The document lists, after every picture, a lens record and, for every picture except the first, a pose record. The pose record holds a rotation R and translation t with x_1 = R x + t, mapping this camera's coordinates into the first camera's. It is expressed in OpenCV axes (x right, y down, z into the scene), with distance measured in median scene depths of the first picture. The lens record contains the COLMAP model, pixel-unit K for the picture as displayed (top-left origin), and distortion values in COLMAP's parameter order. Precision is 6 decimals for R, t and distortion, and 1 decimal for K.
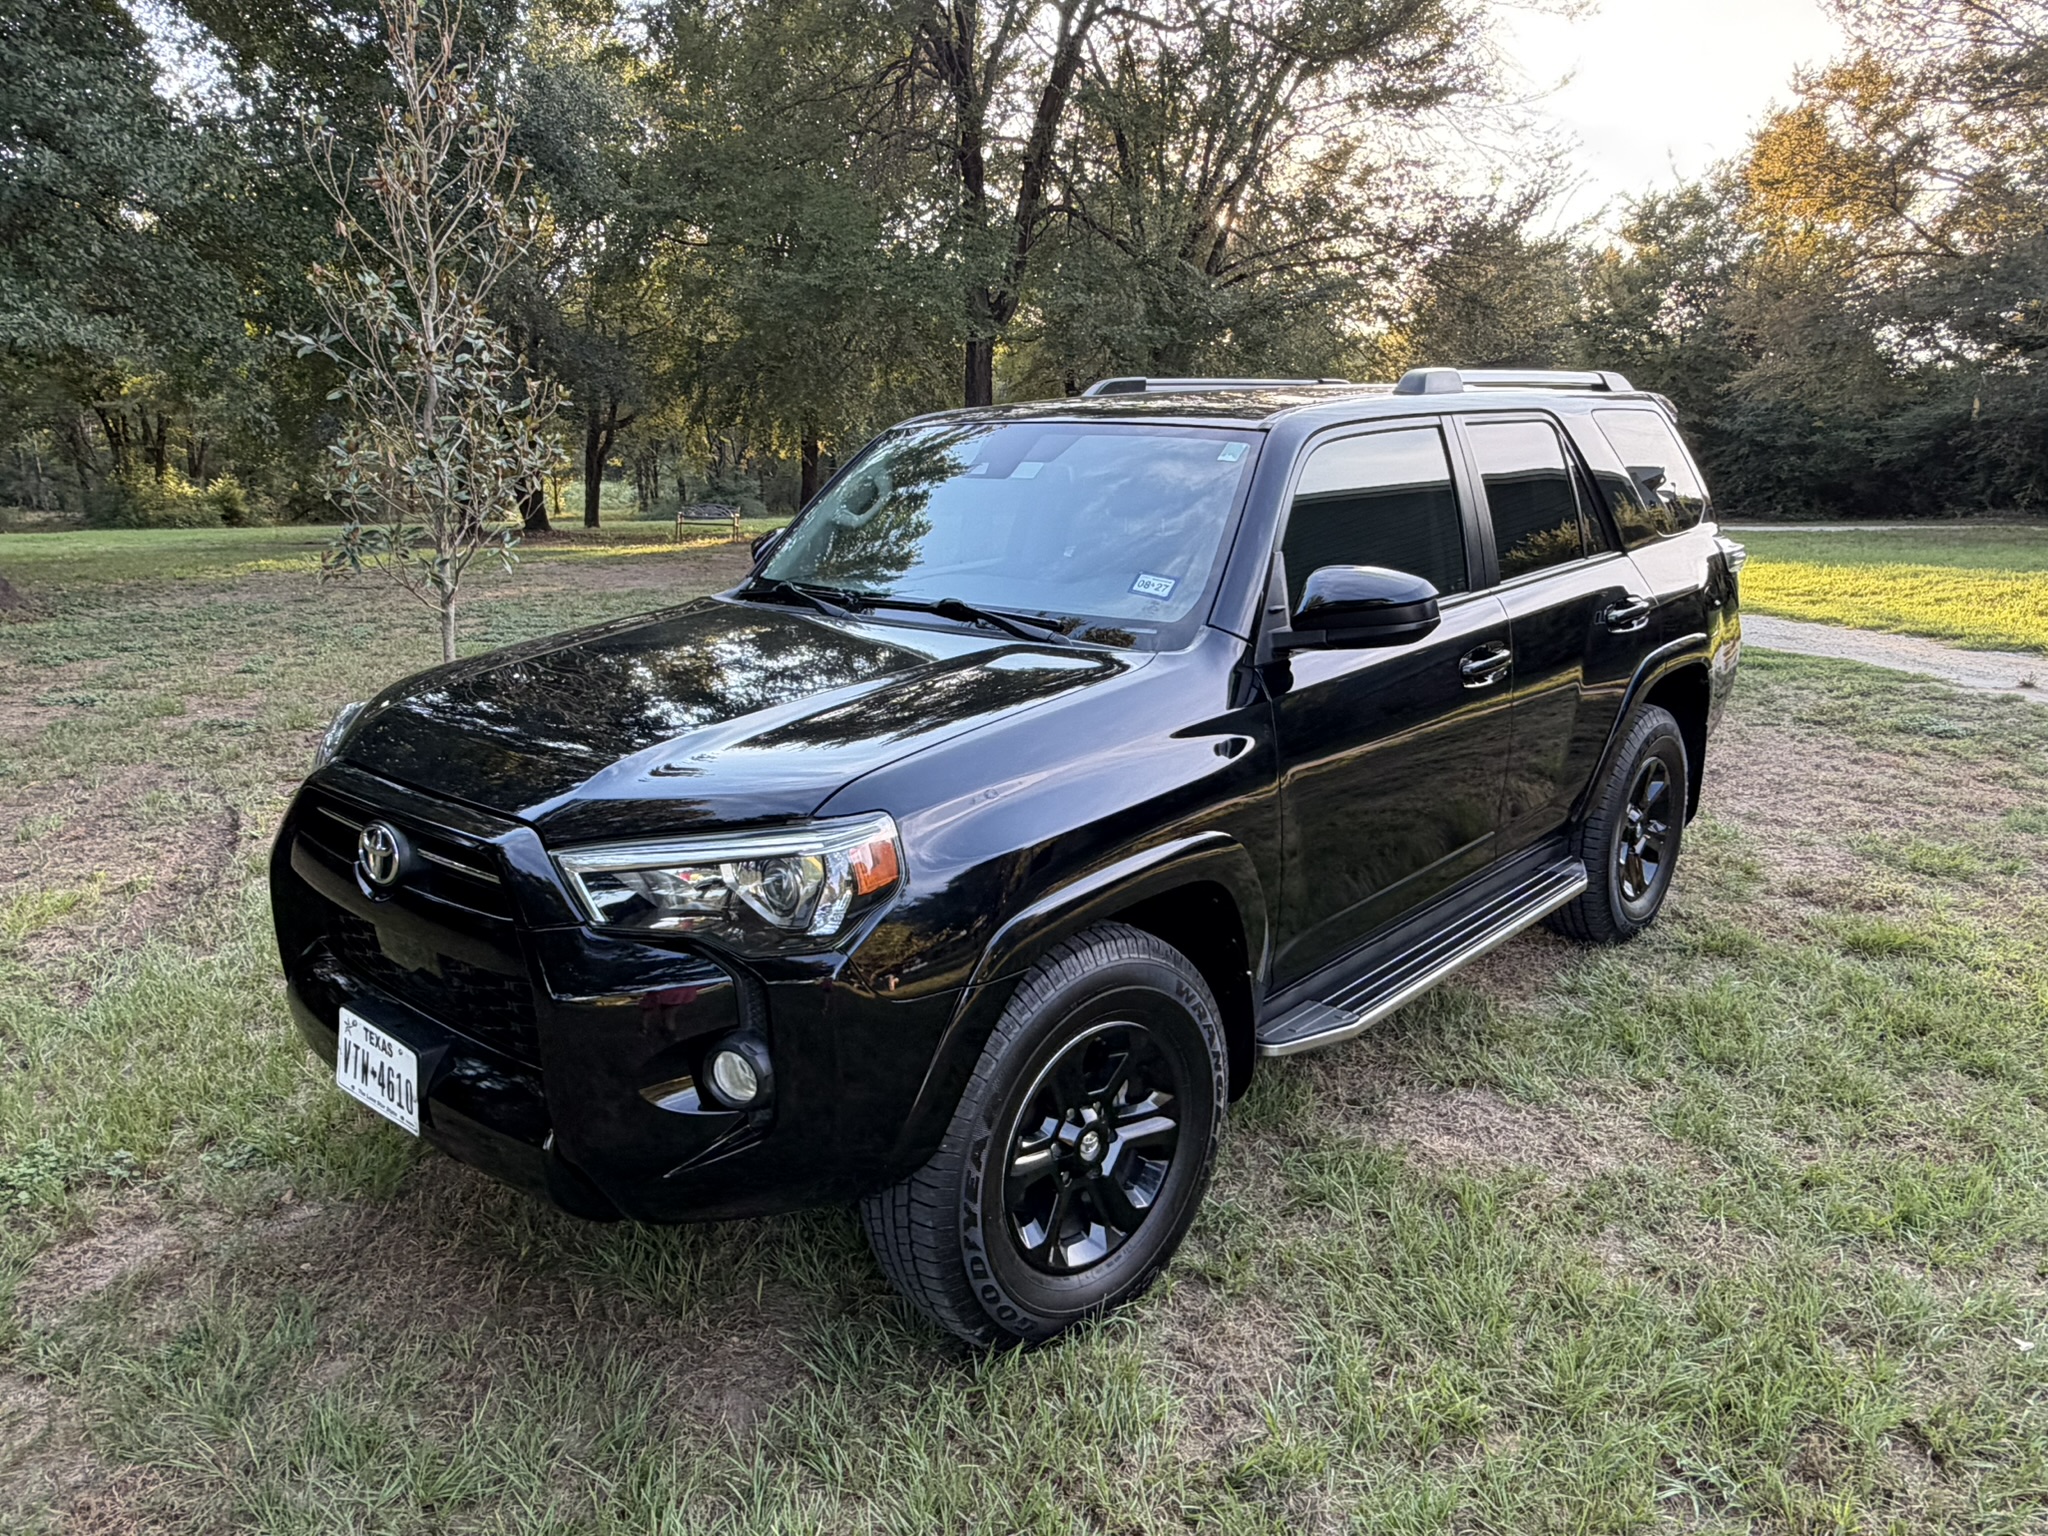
lens RADIAL K [[1437.2, 0, 1024.0], [0, 1437.2, 768.0], [0, 0, 1]] dist [0.003294, 0.001862]
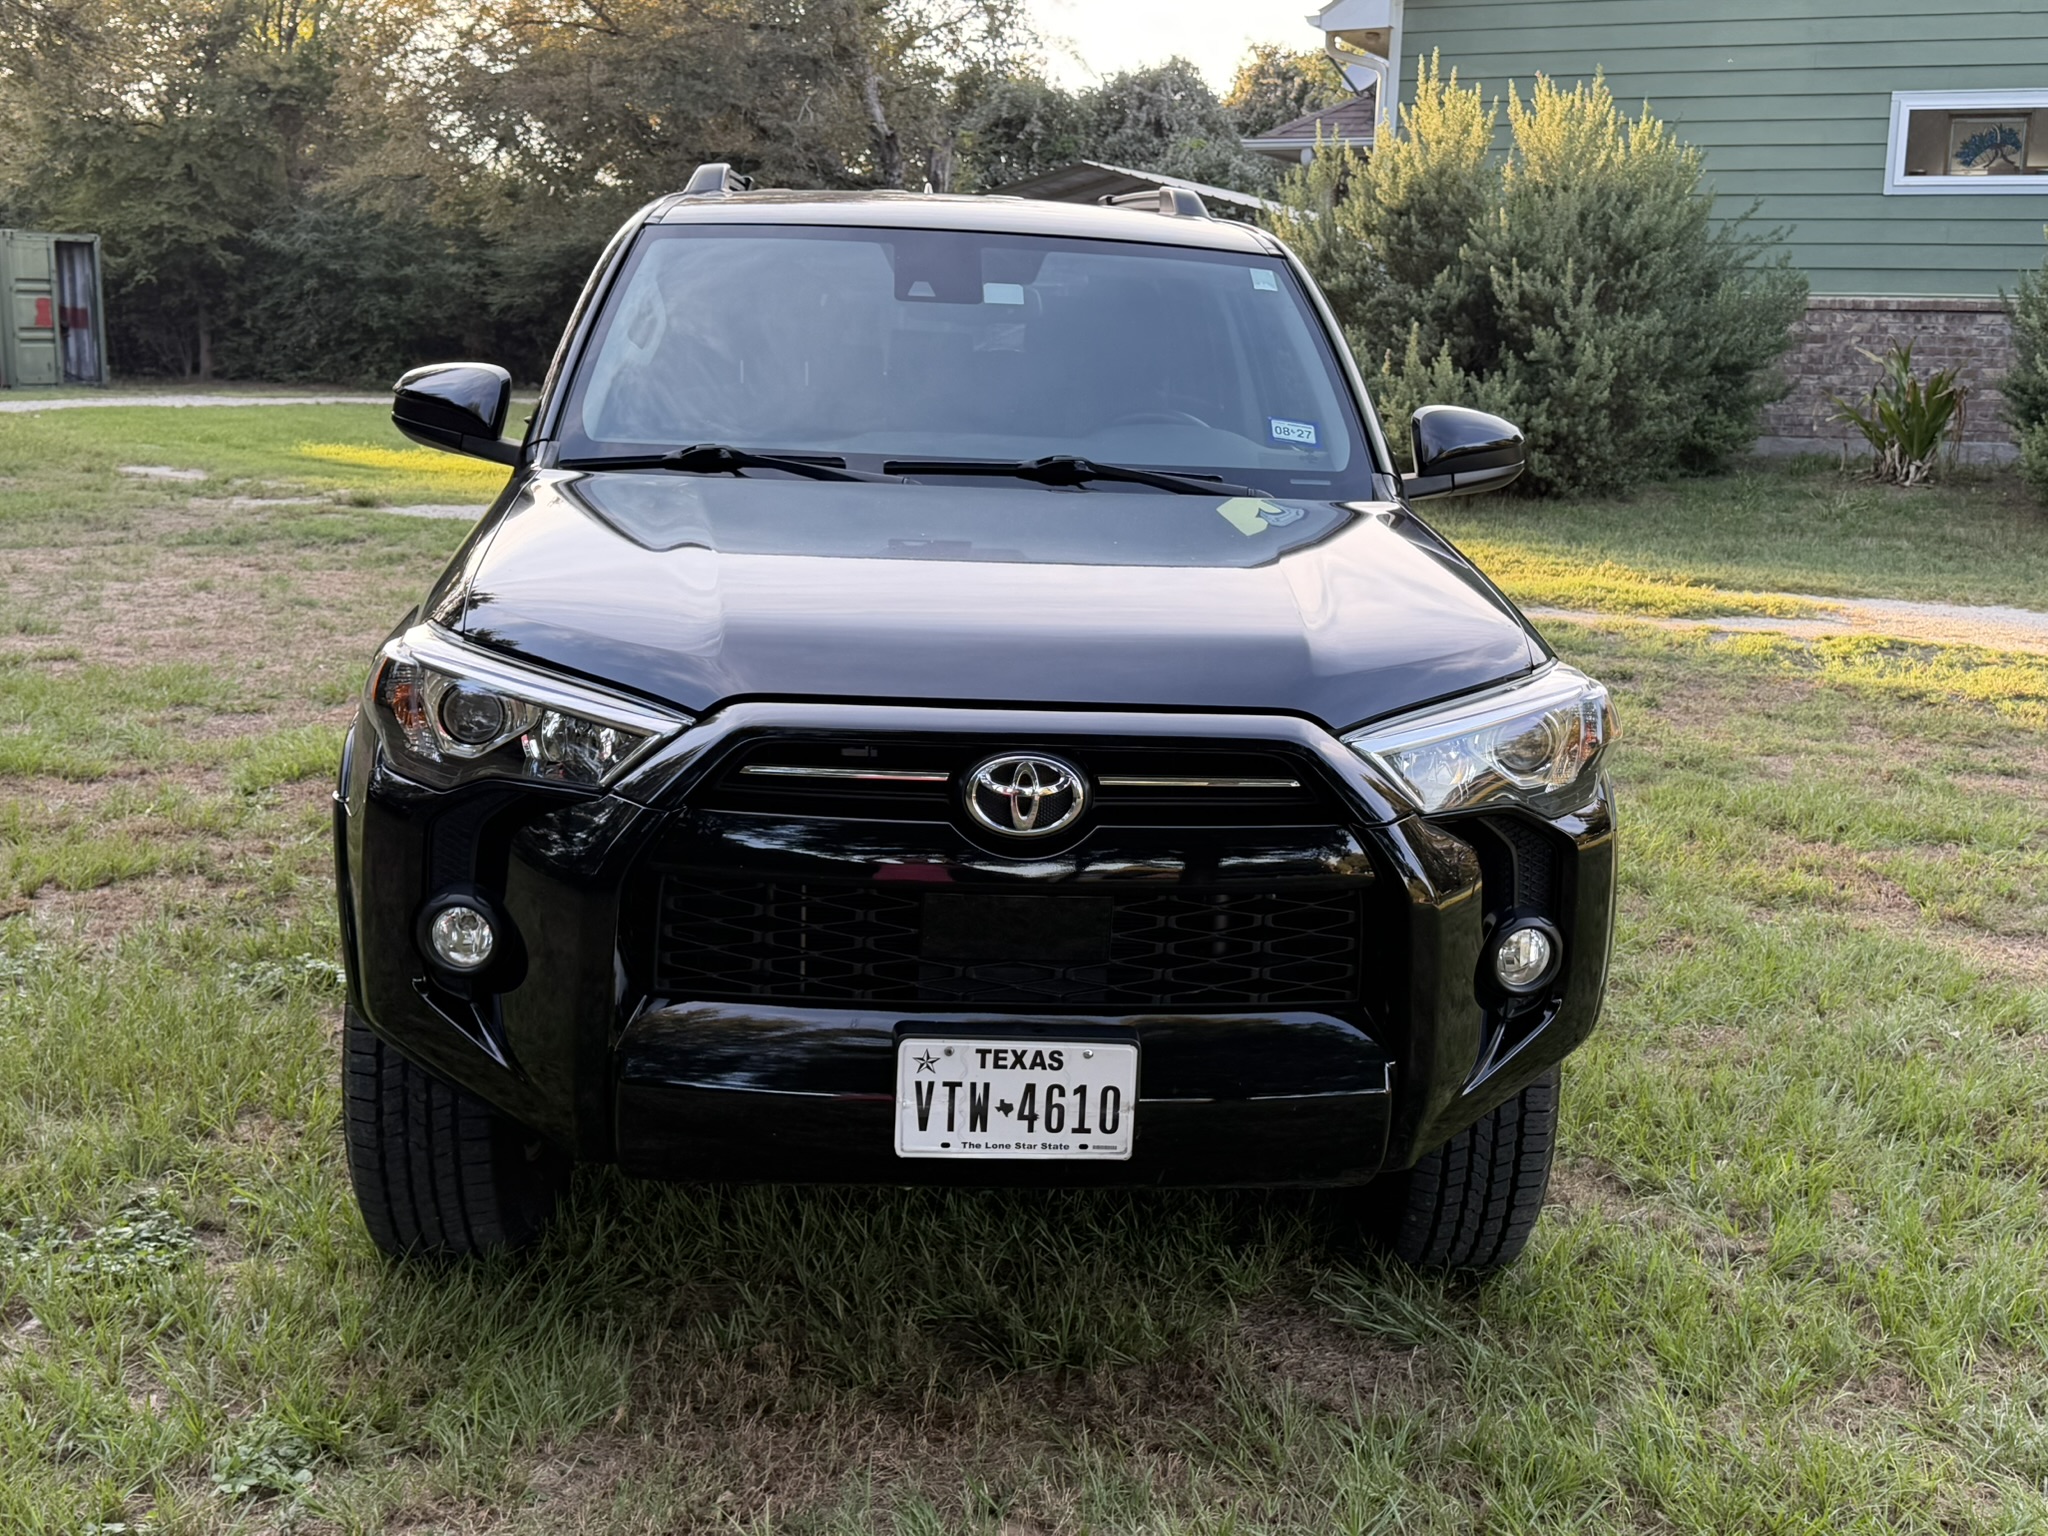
lens RADIAL K [[2332.8, 0, 1024.0], [0, 2332.8, 768.0], [0, 0, 1]] dist [0.084976, -0.000446]
pose [[0.690991, -0.111961, 0.714140, -1.038959], [0.120488, 0.991951, 0.038933, -0.000200], [-0.712751, 0.059142, 0.698919, 0.138464]]
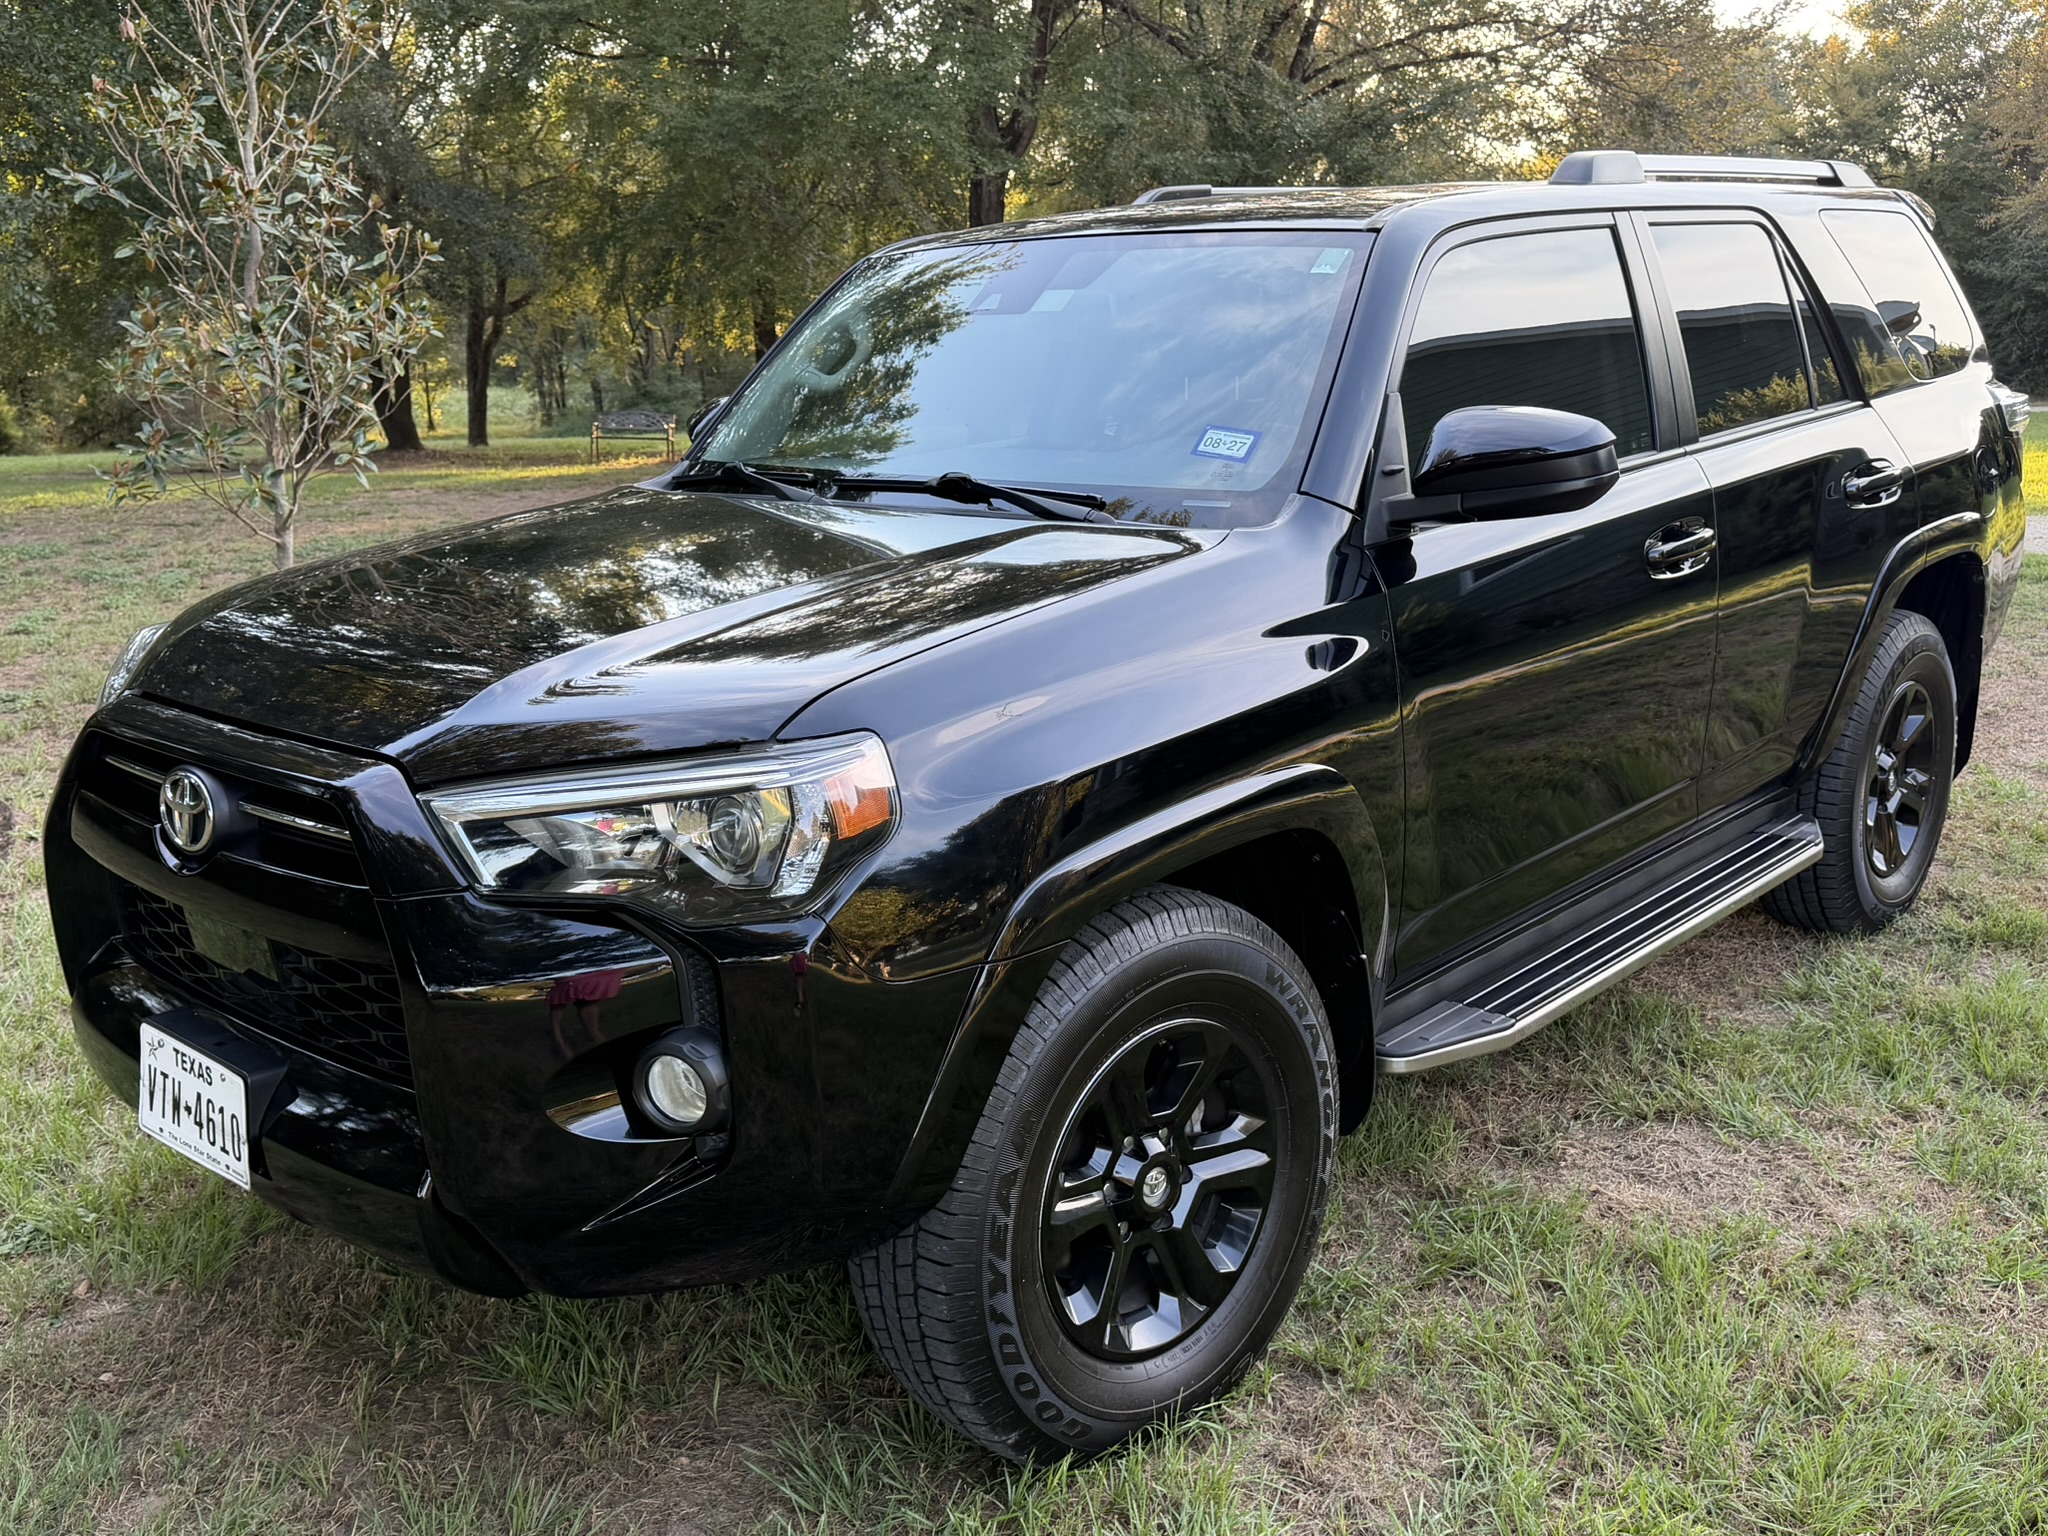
lens RADIAL K [[1887.7, 0, 1036.9], [0, 1887.7, 777.0], [0, 0, 1]] dist [0.132171, -0.256174]
pose [[0.999709, -0.021123, -0.011668, 0.000131], [0.021238, 0.999726, 0.009823, 0.033571], [0.011457, -0.010068, 0.999884, 0.015121]]
